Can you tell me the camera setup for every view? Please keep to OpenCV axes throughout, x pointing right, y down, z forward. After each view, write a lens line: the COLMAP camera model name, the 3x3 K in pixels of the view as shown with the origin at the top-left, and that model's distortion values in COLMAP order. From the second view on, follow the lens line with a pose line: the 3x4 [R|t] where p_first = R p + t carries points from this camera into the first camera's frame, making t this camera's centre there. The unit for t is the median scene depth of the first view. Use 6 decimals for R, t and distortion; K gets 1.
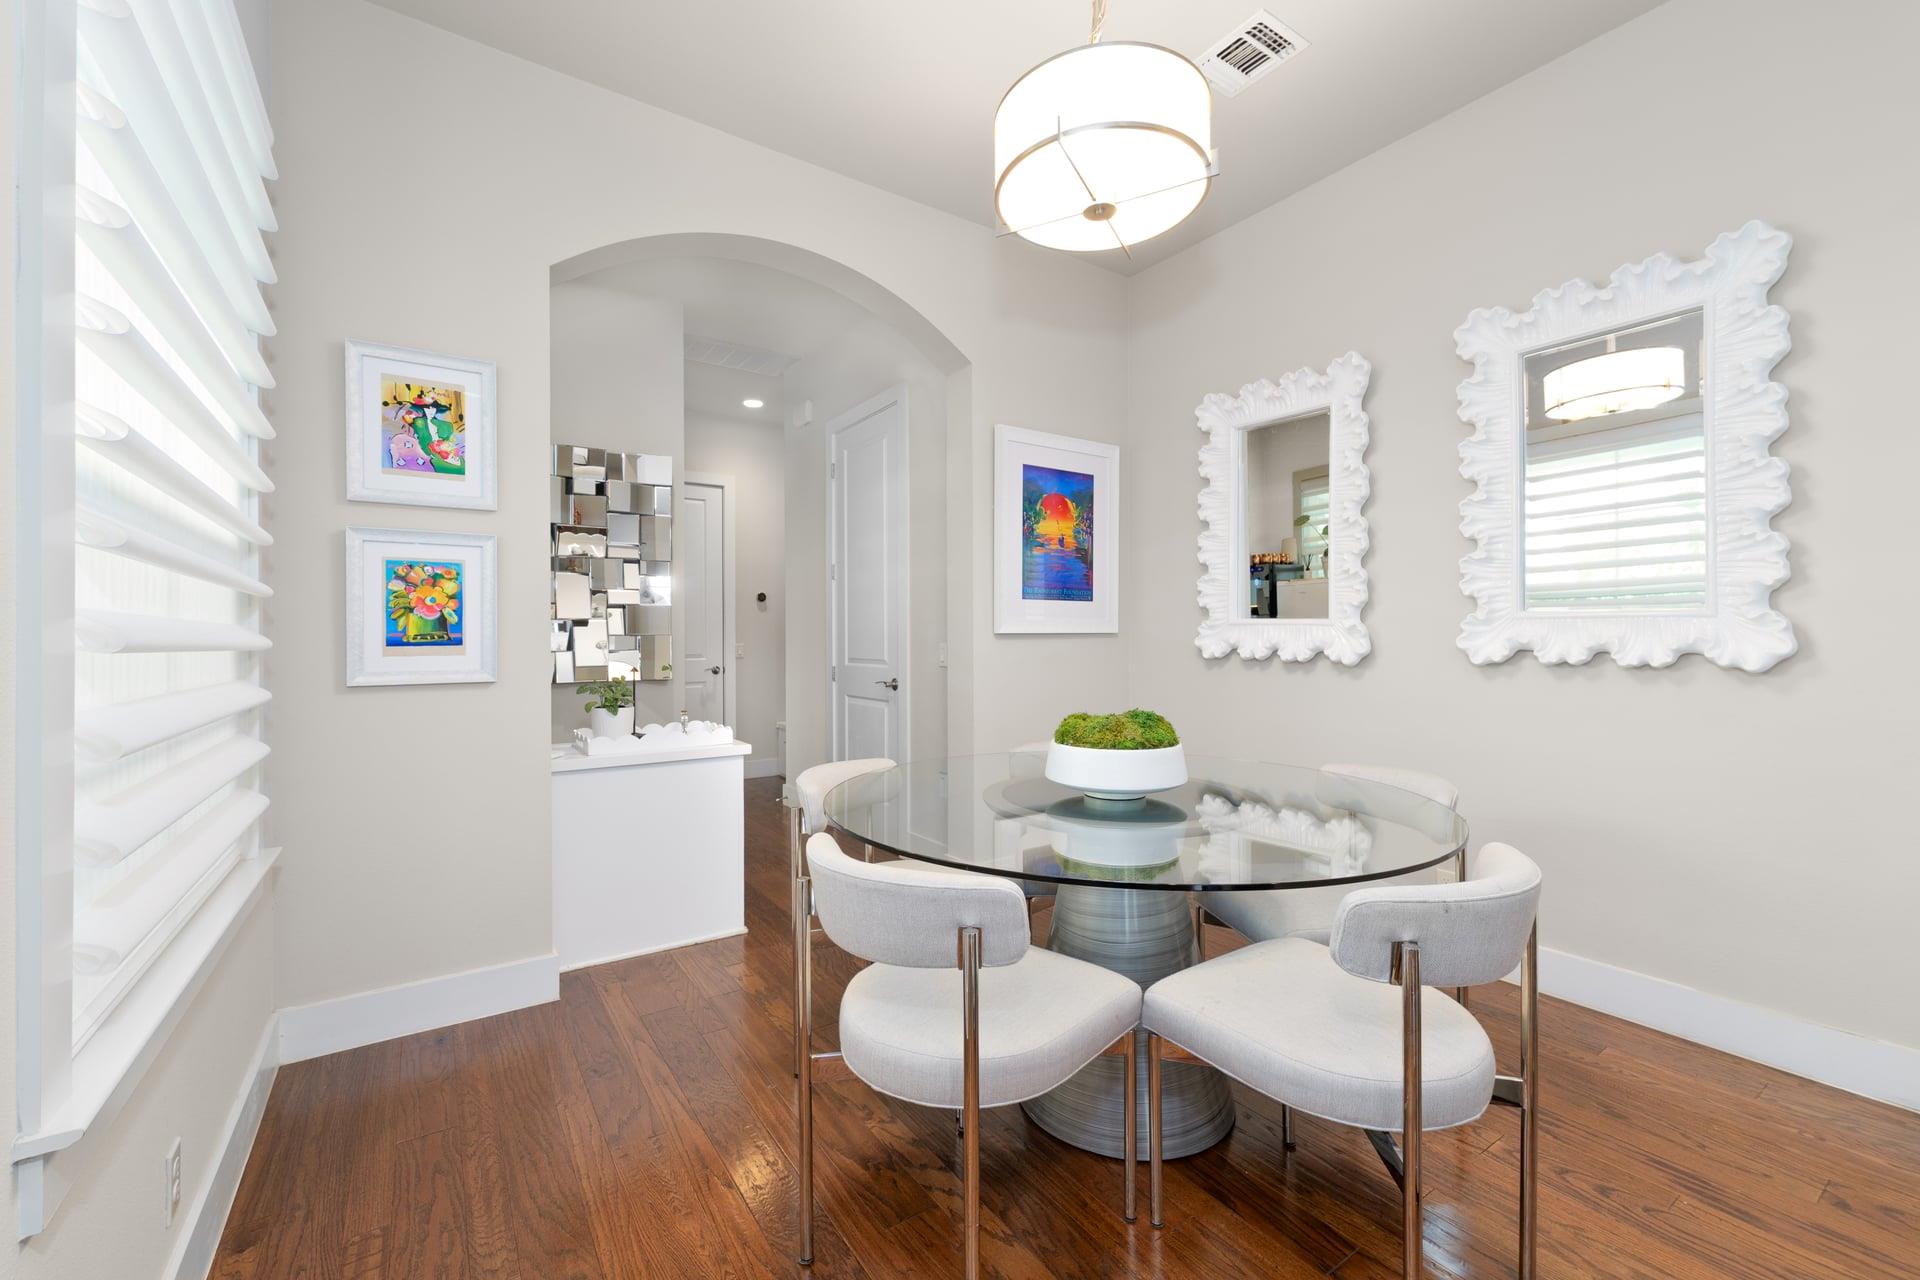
lens RADIAL K [[775.3, 0, 958.4], [0, 775.3, 641.6], [0, 0, 1]] dist [0.003904, -0.000123]
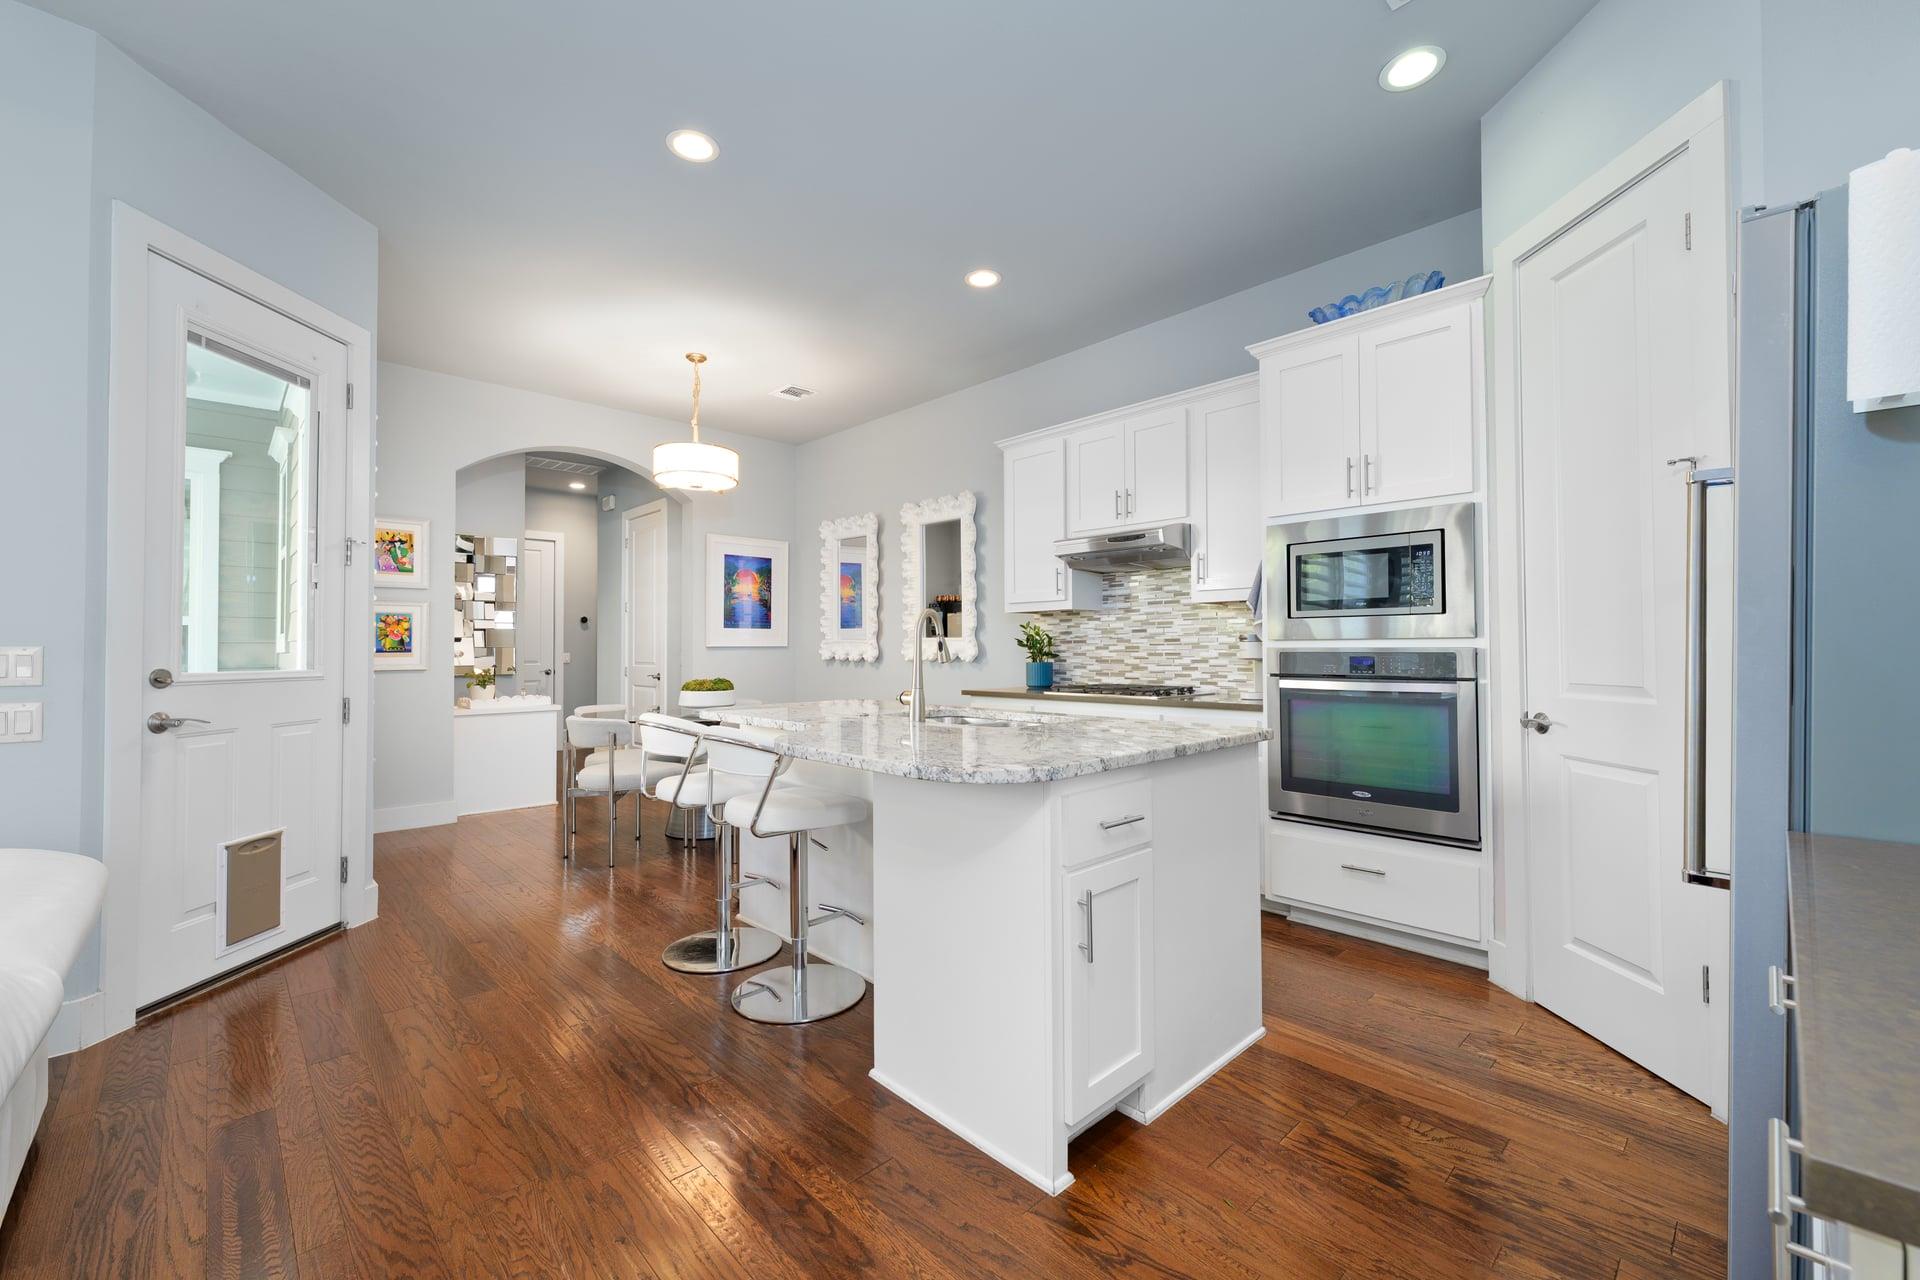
lens RADIAL K [[775.3, 0, 960.7], [0, 775.3, 636.9], [0, 0, 1]] dist [0.003904, -0.000123]
pose [[0.984997, 0.002797, 0.172552, 0.445700], [0.000836, 0.999780, -0.020978, 0.007530], [-0.172572, 0.020808, 0.984777, -1.265835]]
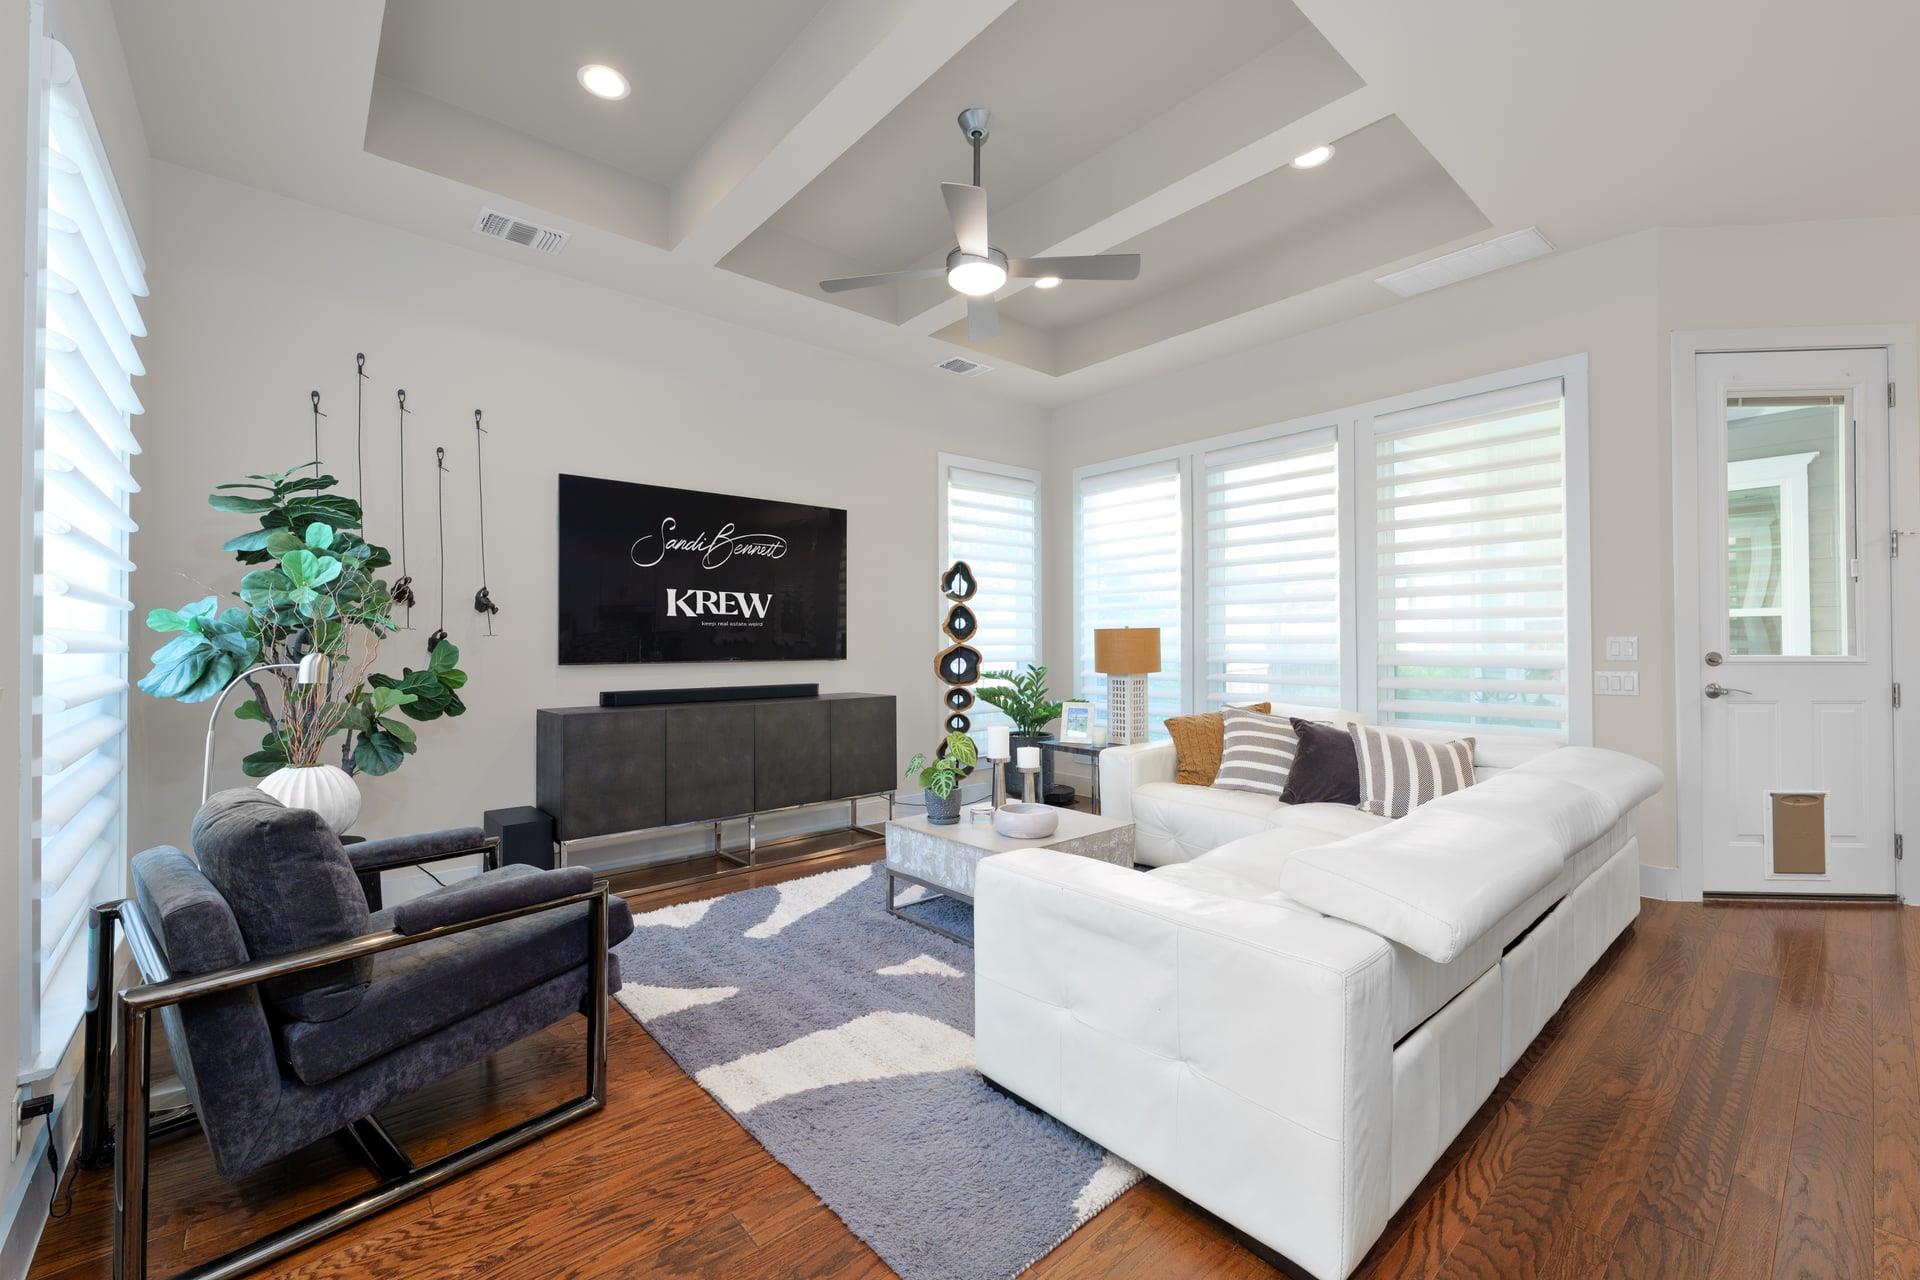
lens RADIAL K [[775.3, 0, 956.1], [0, 775.3, 636.6], [0, 0, 1]] dist [0.003904, -0.000123]
pose [[0.108146, -0.006138, -0.994116, 1.022715], [0.000672, 0.999981, -0.006101, 0.007162], [0.994135, -0.000008, 0.108149, -1.744576]]
